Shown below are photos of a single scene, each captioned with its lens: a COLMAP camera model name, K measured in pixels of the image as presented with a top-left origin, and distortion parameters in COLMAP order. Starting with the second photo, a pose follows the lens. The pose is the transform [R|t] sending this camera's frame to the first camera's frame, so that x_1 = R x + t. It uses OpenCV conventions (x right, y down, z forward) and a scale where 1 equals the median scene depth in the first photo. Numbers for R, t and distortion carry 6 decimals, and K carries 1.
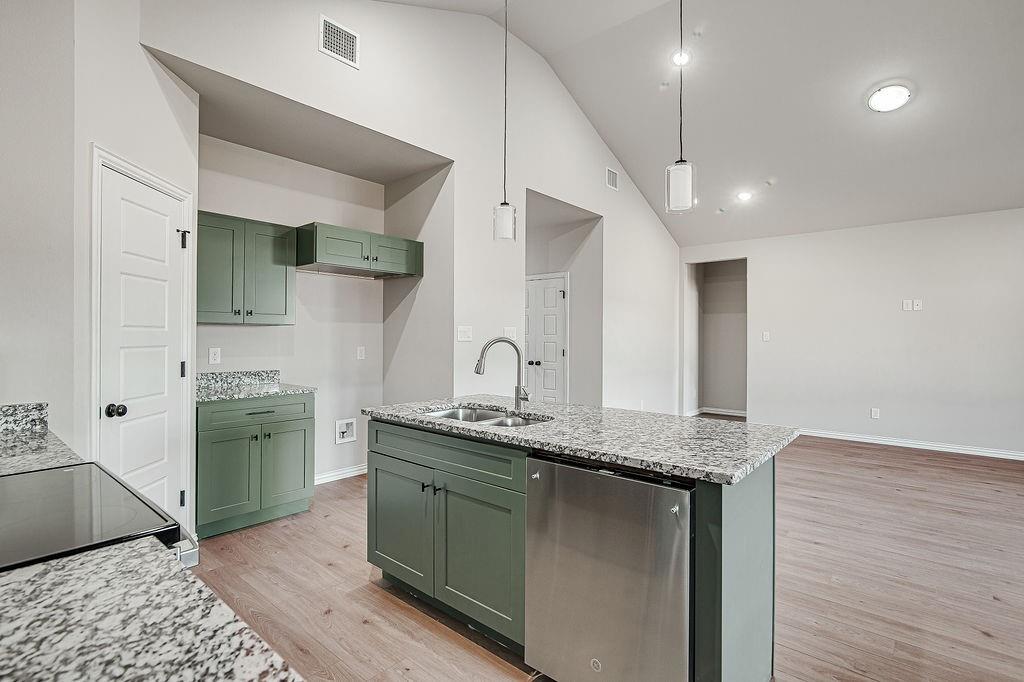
lens RADIAL K [[487.8, 0, 512.4], [0, 487.8, 334.3], [0, 0, 1]] dist [-0.004388, -0.000317]
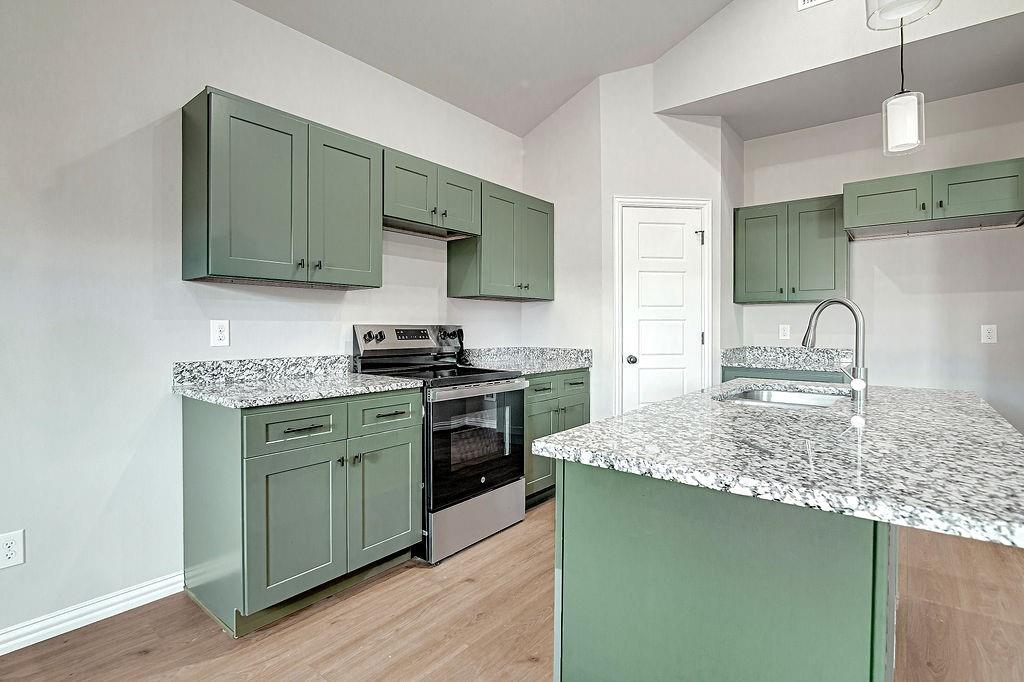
lens RADIAL K [[495.9, 0, 511.0], [0, 495.9, 331.7], [0, 0, 1]] dist [-0.018672, 0.000381]
pose [[0.032671, 0.002776, -0.999462, 0.509693], [0.005459, 0.999981, 0.002956, 0.039238], [0.999451, -0.005553, 0.032655, 0.368160]]
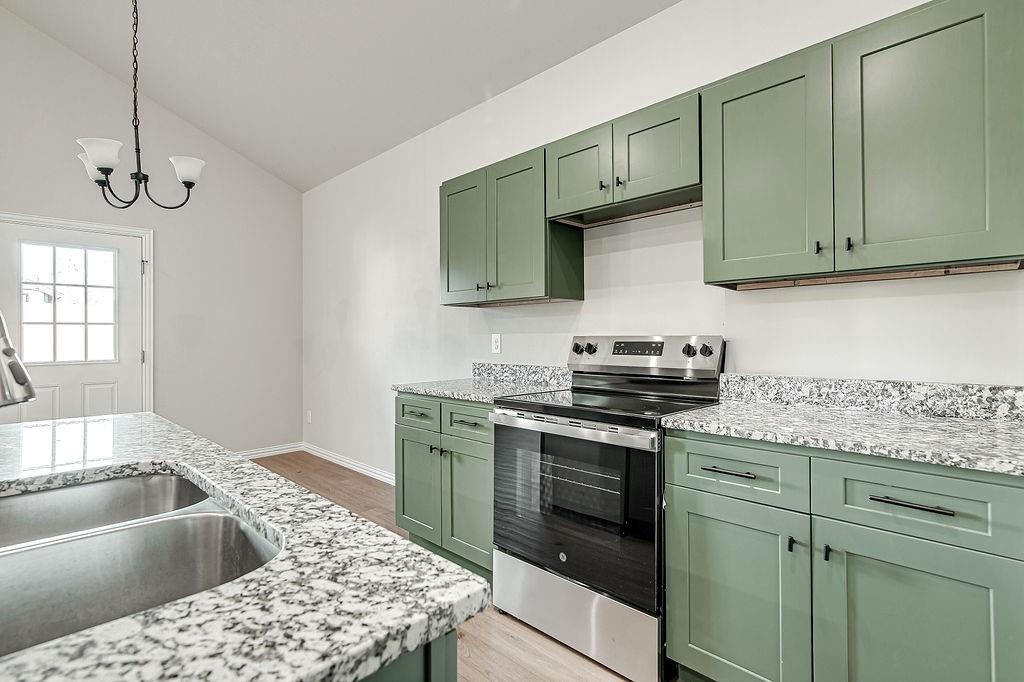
lens RADIAL K [[493.5, 0, 484.7], [0, 493.5, 335.0], [0, 0, 1]] dist [0.027632, 0.000068]
pose [[-0.994862, -0.001009, 0.101233, -0.244012], [-0.002340, 0.999912, -0.013038, 0.037235], [-0.101211, -0.013208, -0.994777, 0.906344]]
